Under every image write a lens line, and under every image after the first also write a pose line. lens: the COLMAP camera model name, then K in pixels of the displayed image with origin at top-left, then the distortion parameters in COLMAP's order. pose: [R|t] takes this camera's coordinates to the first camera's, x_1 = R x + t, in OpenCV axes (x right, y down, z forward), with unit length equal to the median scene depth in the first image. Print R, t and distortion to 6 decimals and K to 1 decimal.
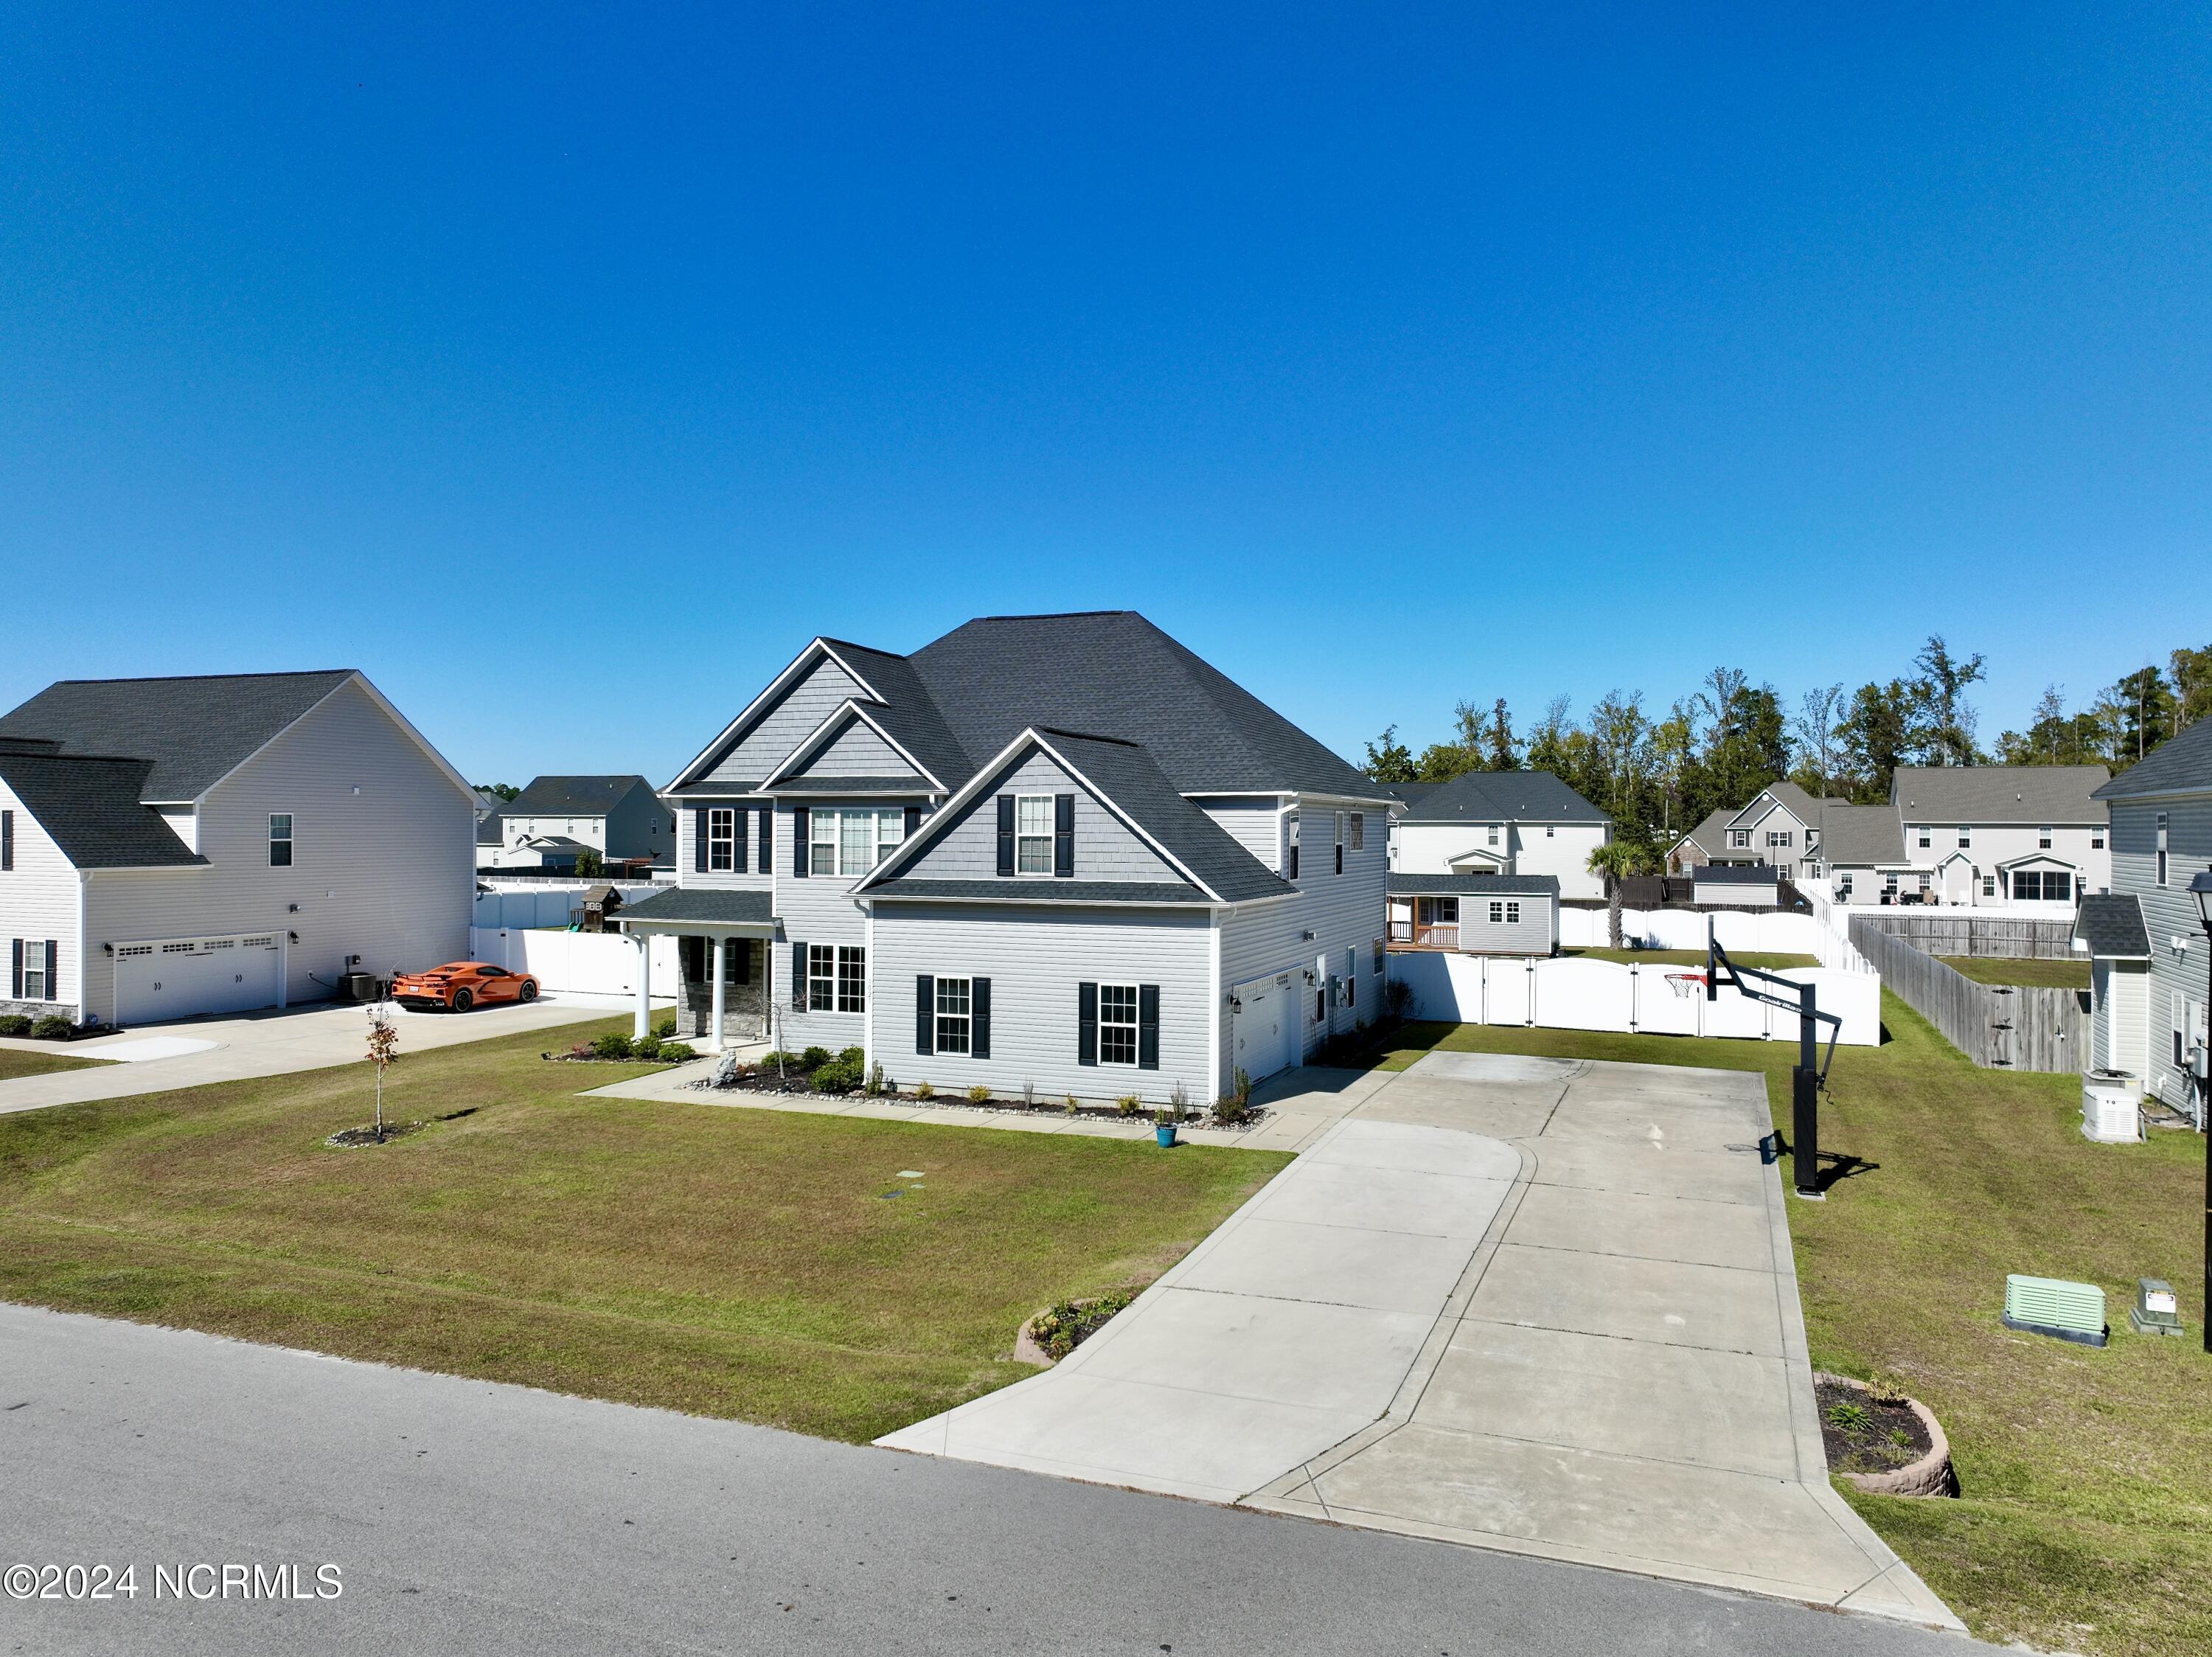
lens RADIAL K [[1548.4, 0, 1106.0], [0, 1548.4, 828.5], [0, 0, 1]] dist [0.002430, 0.004925]
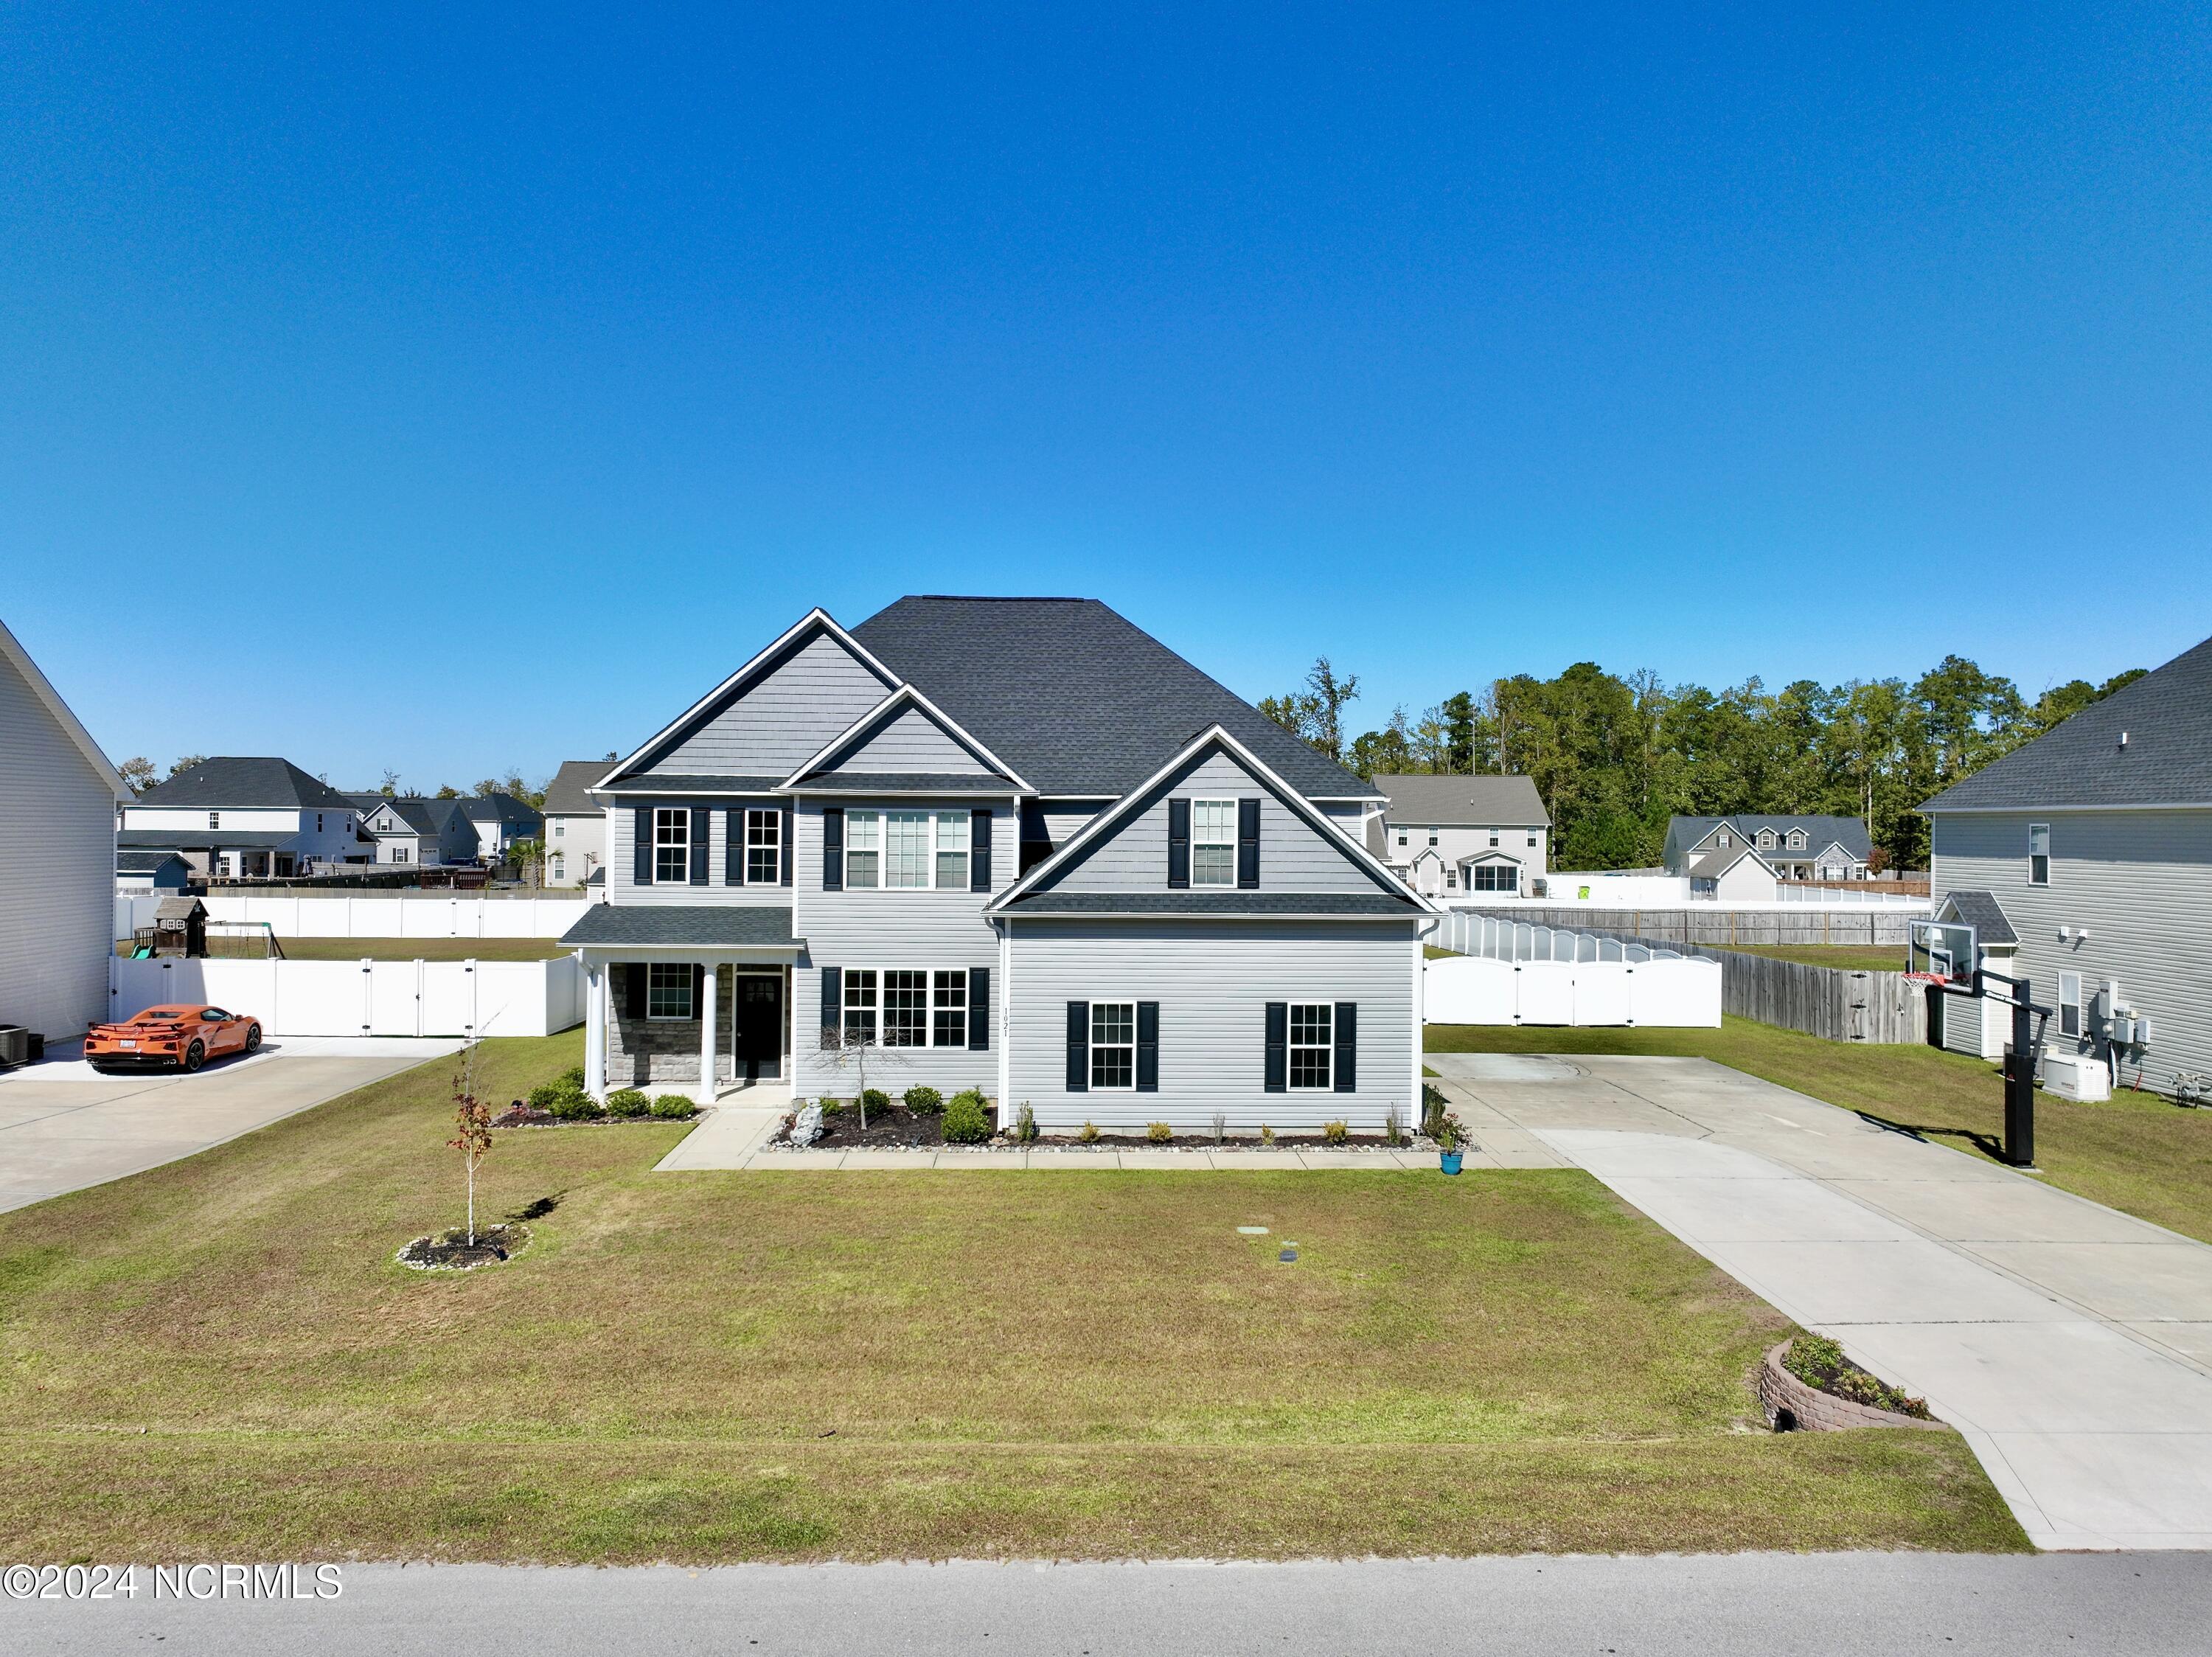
lens RADIAL K [[1548.4, 0, 1106.0], [0, 1548.4, 828.5], [0, 0, 1]] dist [0.002430, 0.004925]
pose [[0.915329, 0.003558, 0.402690, -0.424744], [-0.004884, 0.999986, 0.002268, -0.005454], [-0.402676, -0.004043, 0.915333, 0.172637]]
